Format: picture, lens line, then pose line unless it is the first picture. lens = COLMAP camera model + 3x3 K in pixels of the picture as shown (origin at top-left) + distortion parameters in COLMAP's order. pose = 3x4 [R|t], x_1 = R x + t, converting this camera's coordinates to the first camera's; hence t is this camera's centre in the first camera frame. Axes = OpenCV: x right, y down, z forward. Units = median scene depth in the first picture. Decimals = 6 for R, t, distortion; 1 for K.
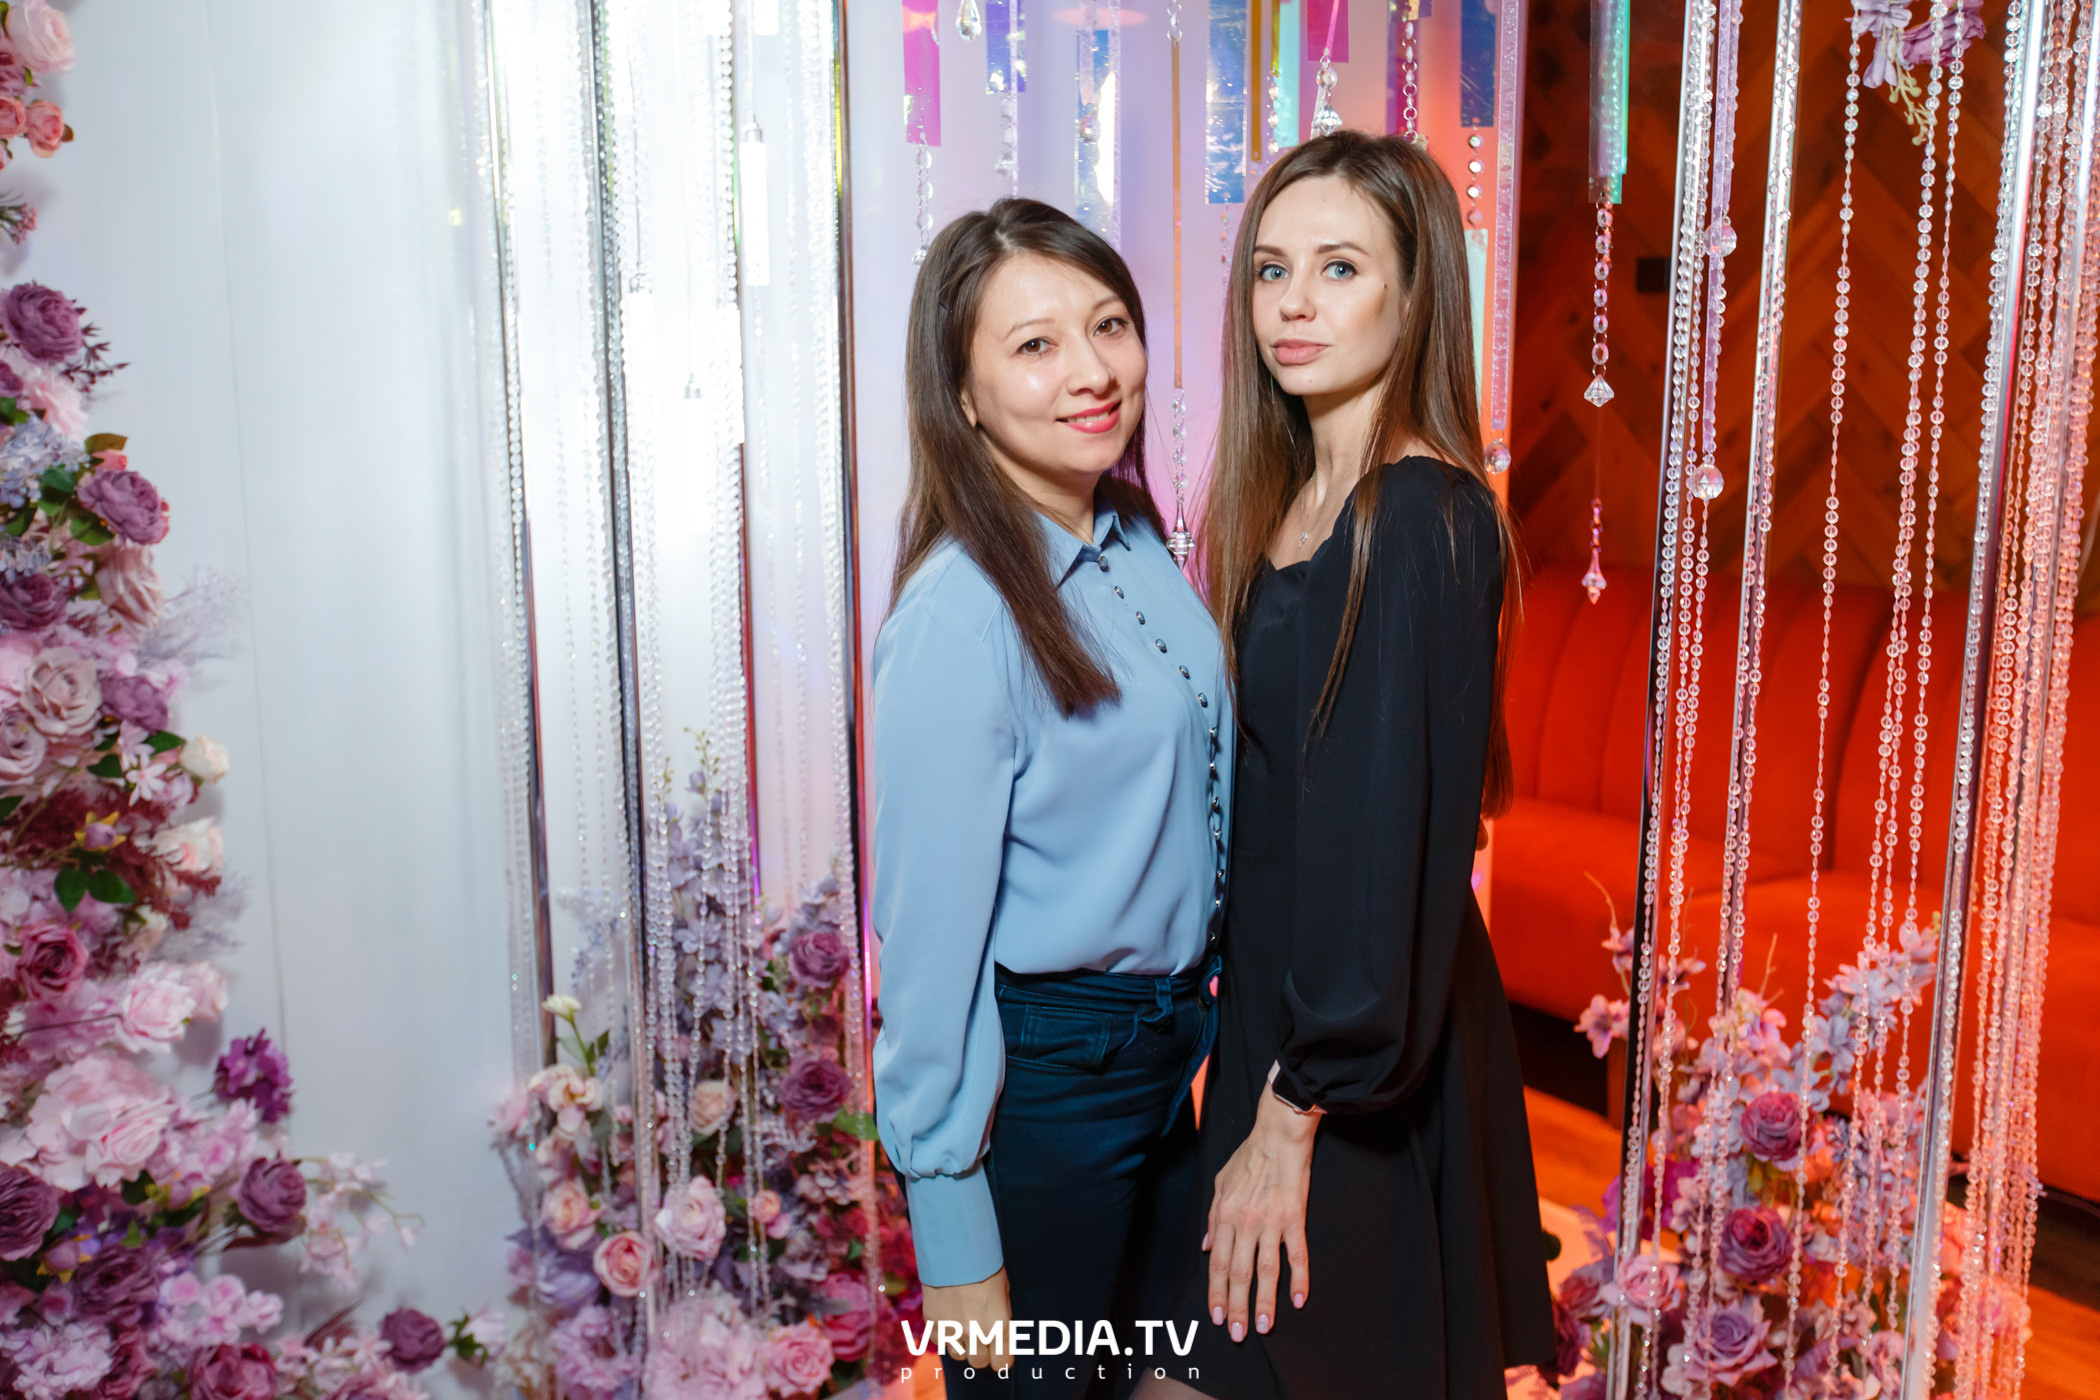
lens RADIAL K [[1893.1, 0, 1051.5], [0, 1893.1, 697.1], [0, 0, 1]] dist [-0.004624, 0.004092]
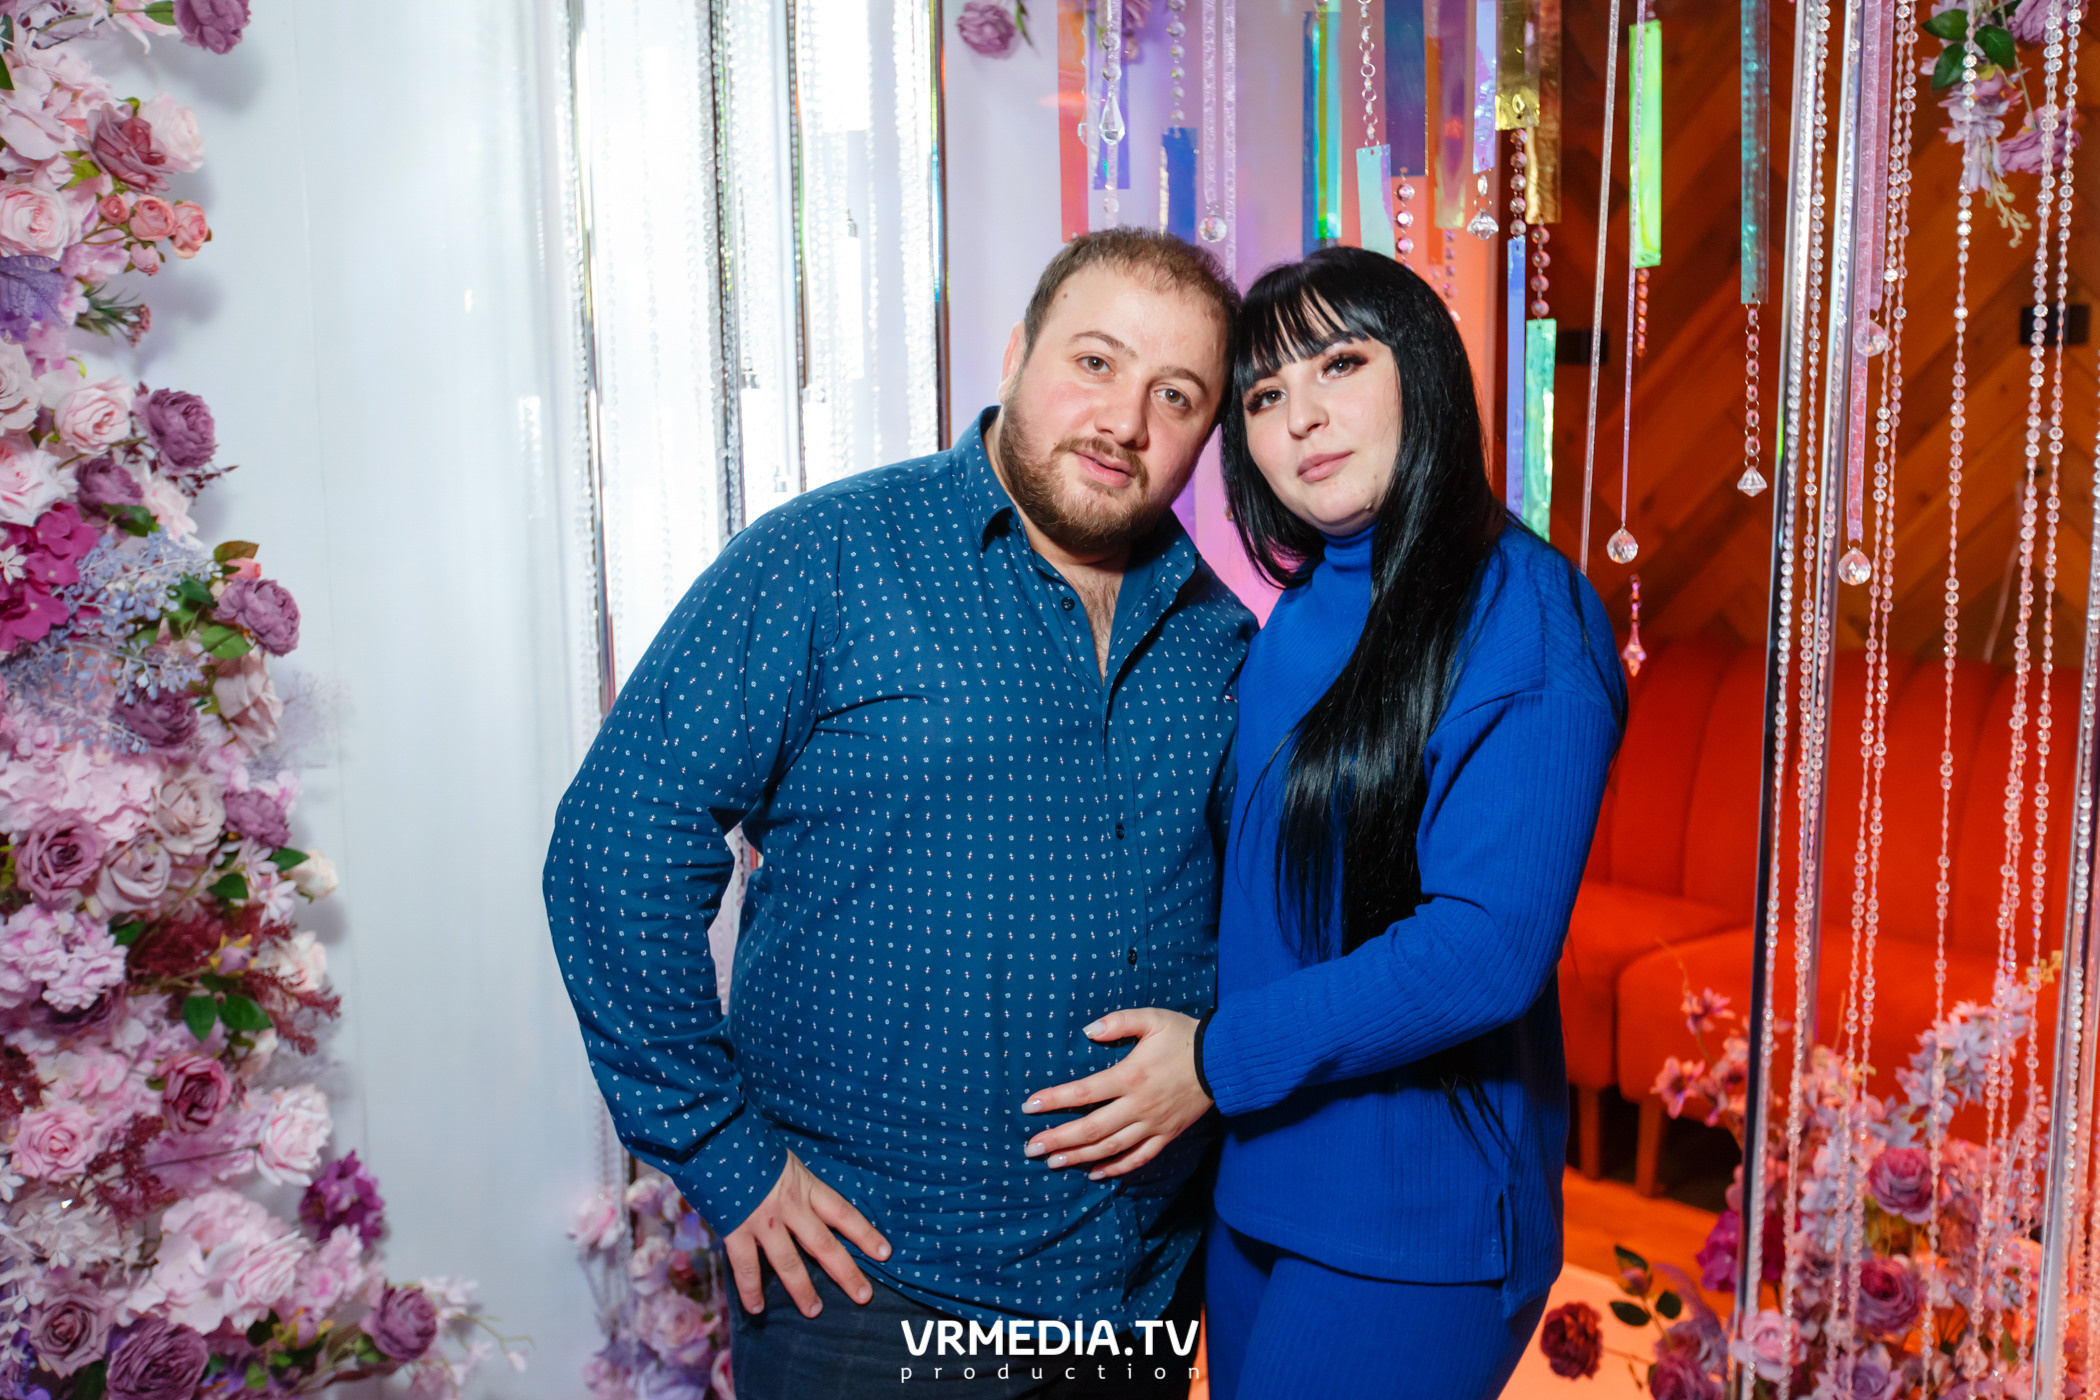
lens RADIAL K [[1893.1, 0, 1053.1], [0, 1893.1, 700.7], [0, 0, 1]] dist [-0.004624, 0.004092]
pose [[0.994831, -0.022723, 0.098965, -0.180385], [0.025688, 0.999256, -0.028784, -0.019239], [-0.098238, 0.031178, 0.994674, 0.002565]]
